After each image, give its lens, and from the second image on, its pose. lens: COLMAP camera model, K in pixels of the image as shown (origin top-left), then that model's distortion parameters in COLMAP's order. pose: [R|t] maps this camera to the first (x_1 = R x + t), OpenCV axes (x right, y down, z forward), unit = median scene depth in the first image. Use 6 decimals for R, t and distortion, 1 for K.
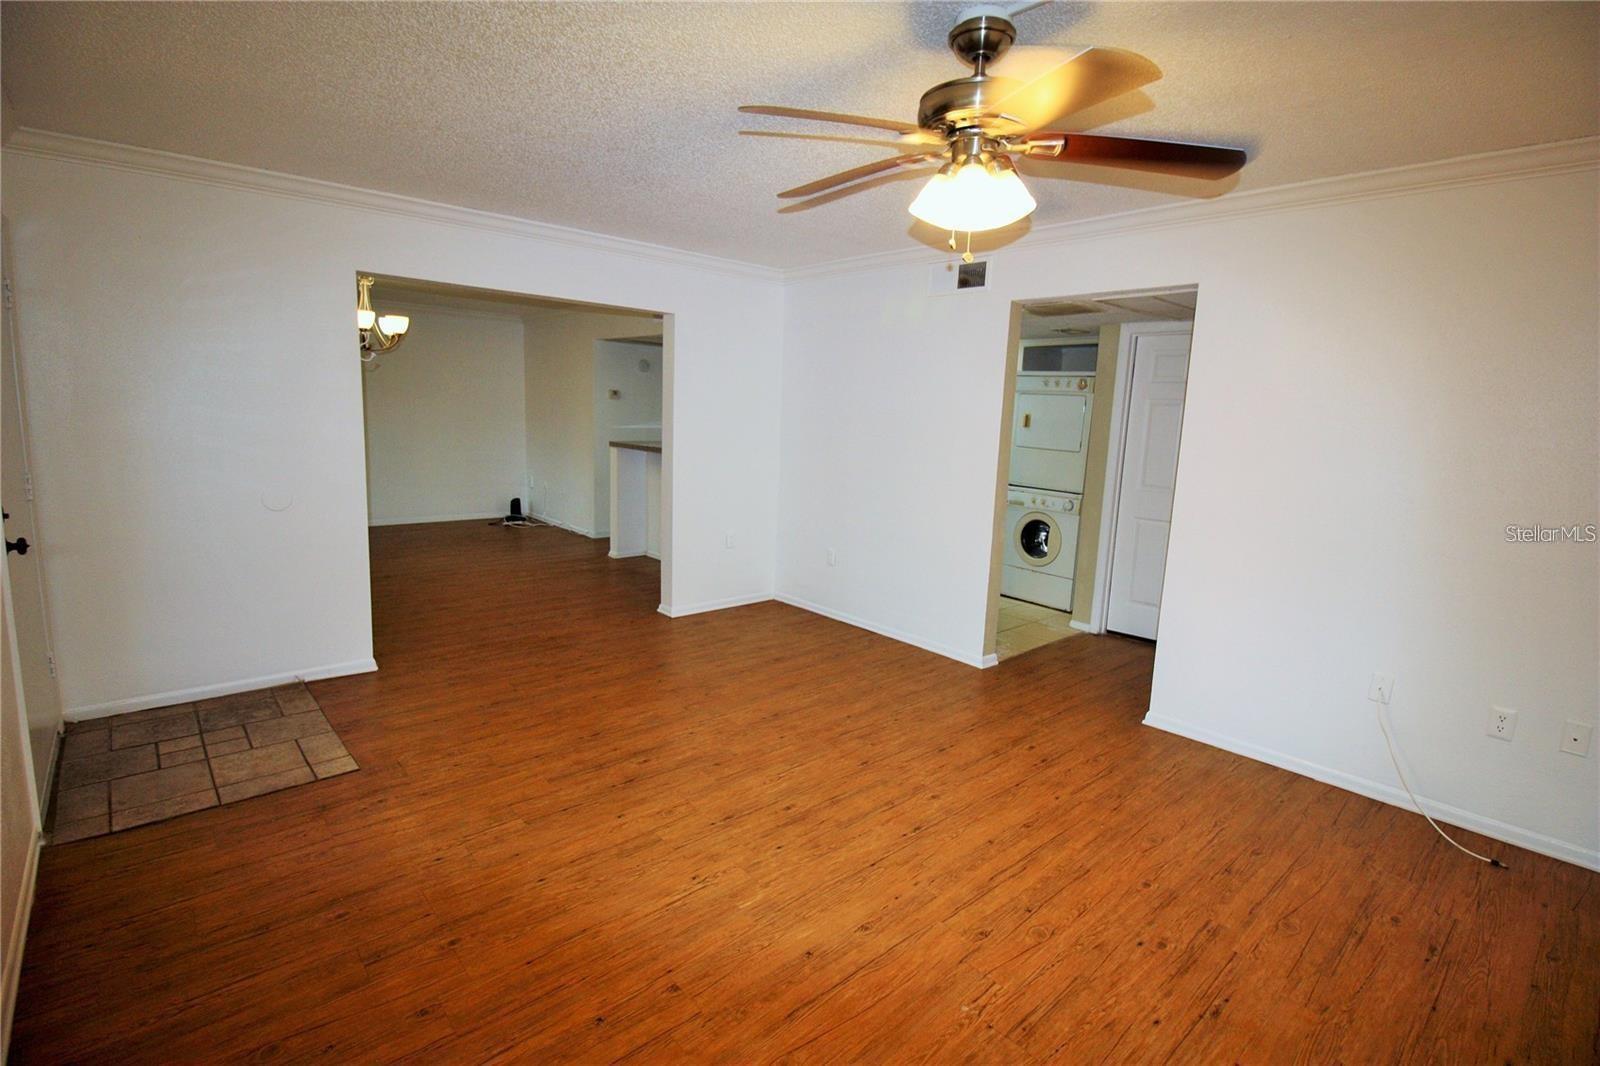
lens RADIAL K [[745.3, 0, 796.5], [0, 745.3, 529.8], [0, 0, 1]] dist [-0.000380, -0.012807]
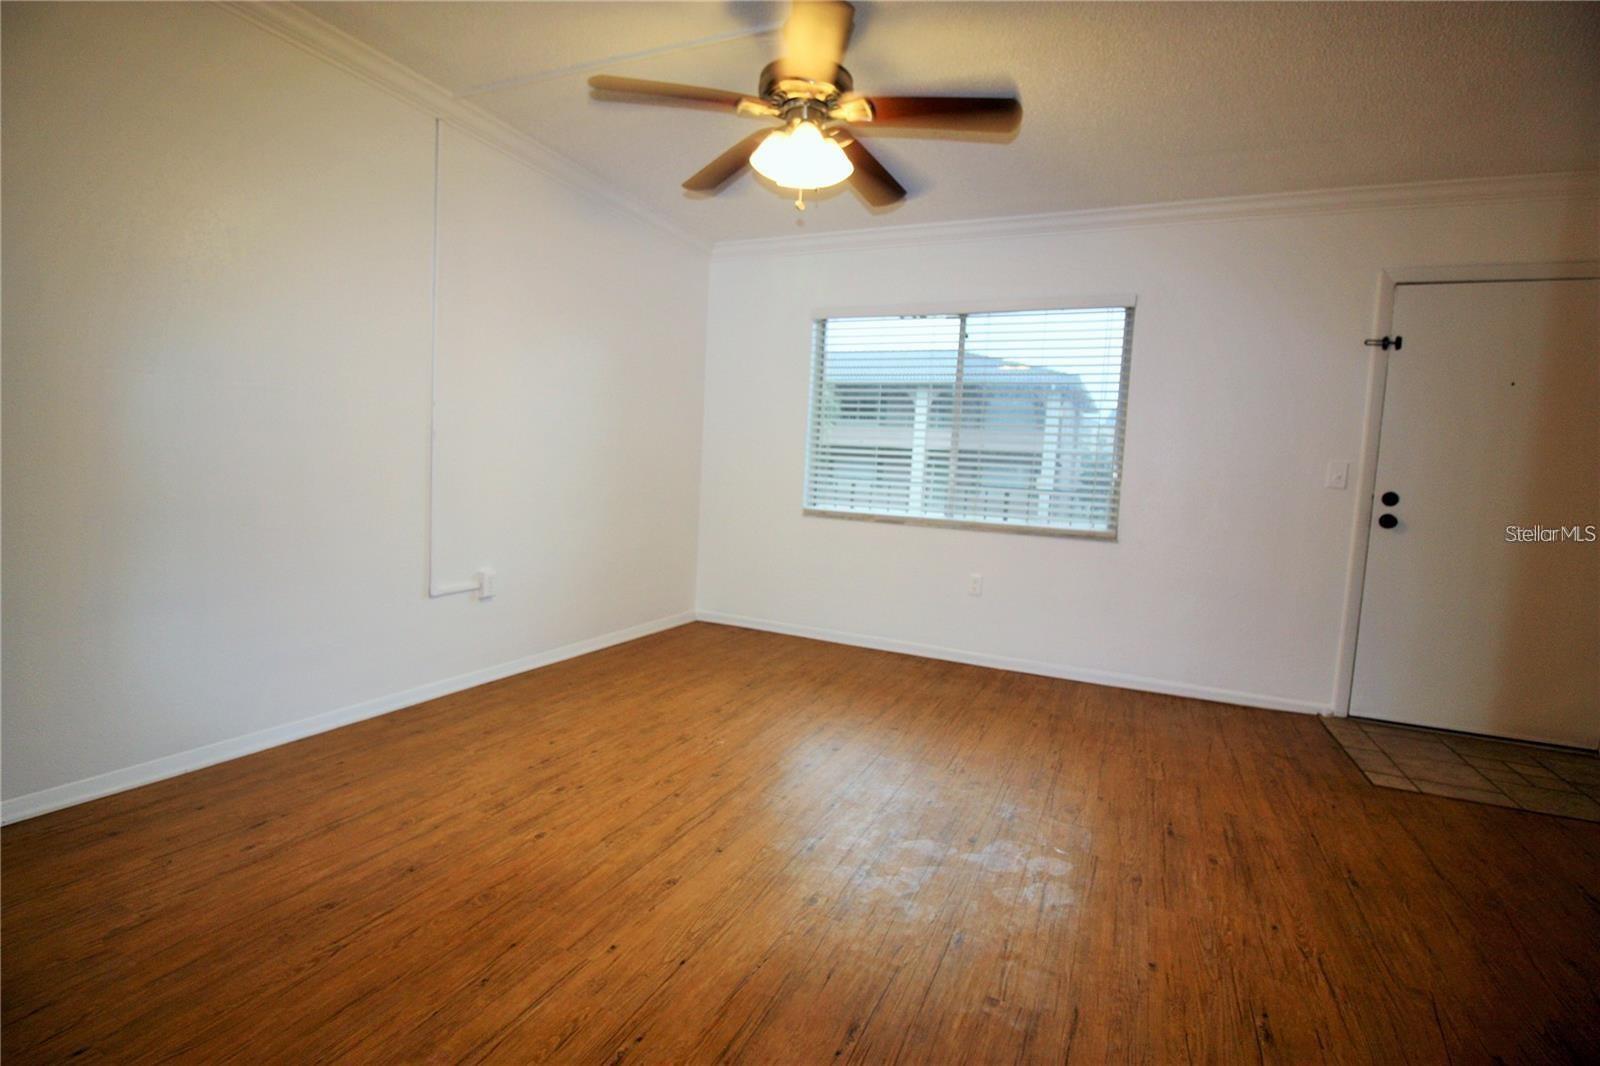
lens RADIAL K [[745.3, 0, 796.5], [0, 745.3, 529.8], [0, 0, 1]] dist [-0.000380, -0.012807]
pose [[-0.909544, -0.050853, -0.412484, 0.451454], [-0.151218, 0.964952, 0.214478, -0.073694], [0.387121, 0.257452, -0.885356, 1.403522]]
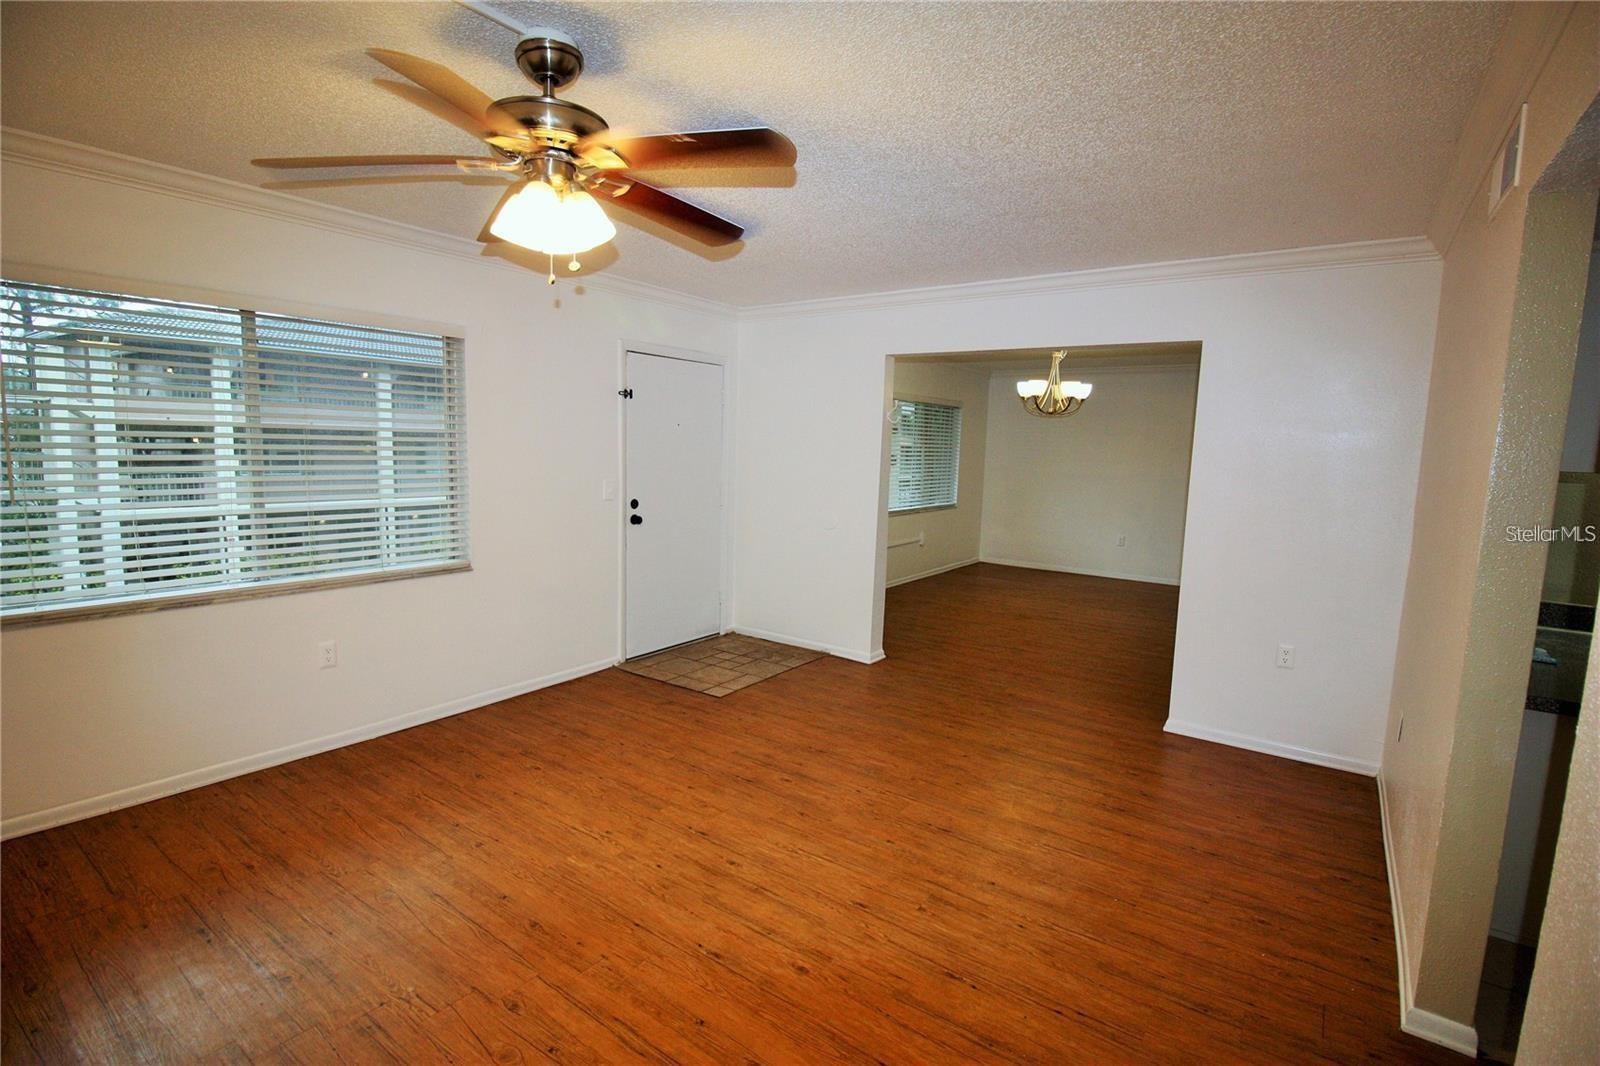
lens RADIAL K [[745.3, 0, 796.5], [0, 745.3, 529.8], [0, 0, 1]] dist [-0.000380, -0.012807]
pose [[0.221937, 0.081309, -0.971665, 0.813080], [-0.175552, 0.983565, 0.042207, -0.087855], [0.959127, 0.161210, 0.232564, 0.721862]]
